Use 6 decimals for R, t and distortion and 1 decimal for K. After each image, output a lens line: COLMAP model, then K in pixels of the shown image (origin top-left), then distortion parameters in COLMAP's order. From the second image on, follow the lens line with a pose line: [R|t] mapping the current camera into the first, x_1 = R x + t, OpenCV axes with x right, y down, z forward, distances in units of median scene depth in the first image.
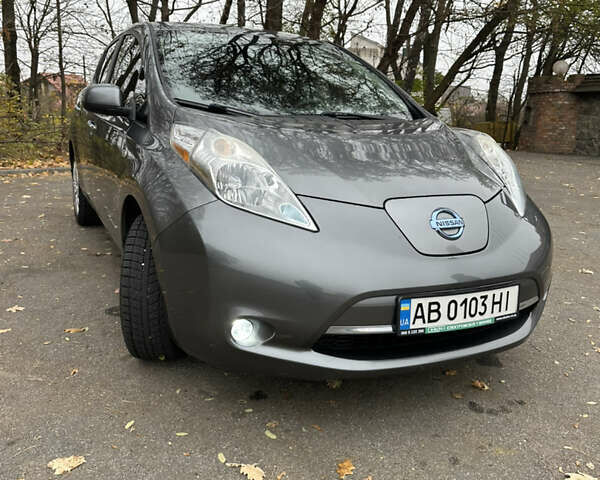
lens RADIAL K [[559.0, 0, 300.0], [0, 559.0, 240.0], [0, 0, 1]] dist [0.136736, -0.271630]
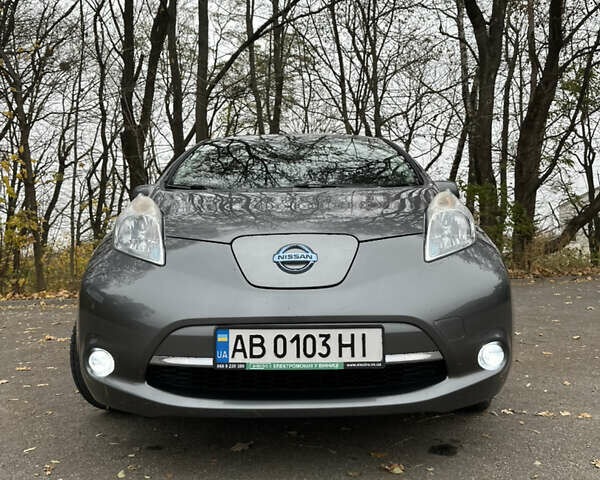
lens RADIAL K [[559.0, 0, 300.0], [0, 559.0, 240.0], [0, 0, 1]] dist [0.136736, -0.271630]
pose [[0.899717, -0.058711, -0.432507, 0.696182], [-0.052651, 0.969077, -0.241074, 0.173123], [0.433286, 0.239670, 0.868804, 0.176127]]
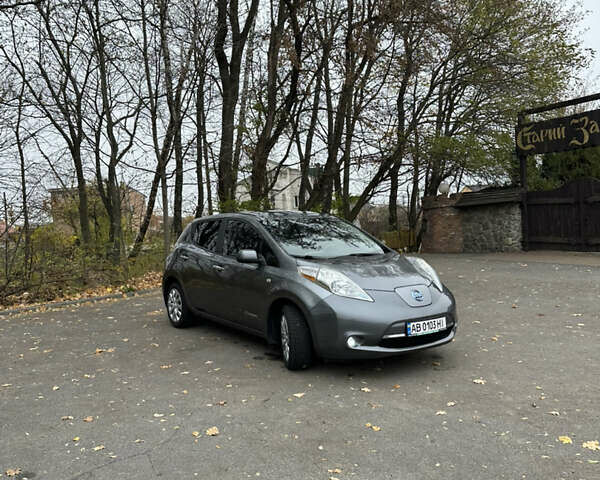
lens RADIAL K [[559.0, 0, 300.0], [0, 559.0, 240.0], [0, 0, 1]] dist [0.136736, -0.271630]
pose [[0.984268, -0.076174, 0.159417, -0.712388], [0.105478, 0.977191, -0.184314, 0.152256], [-0.141741, 0.198229, 0.969853, -1.610770]]
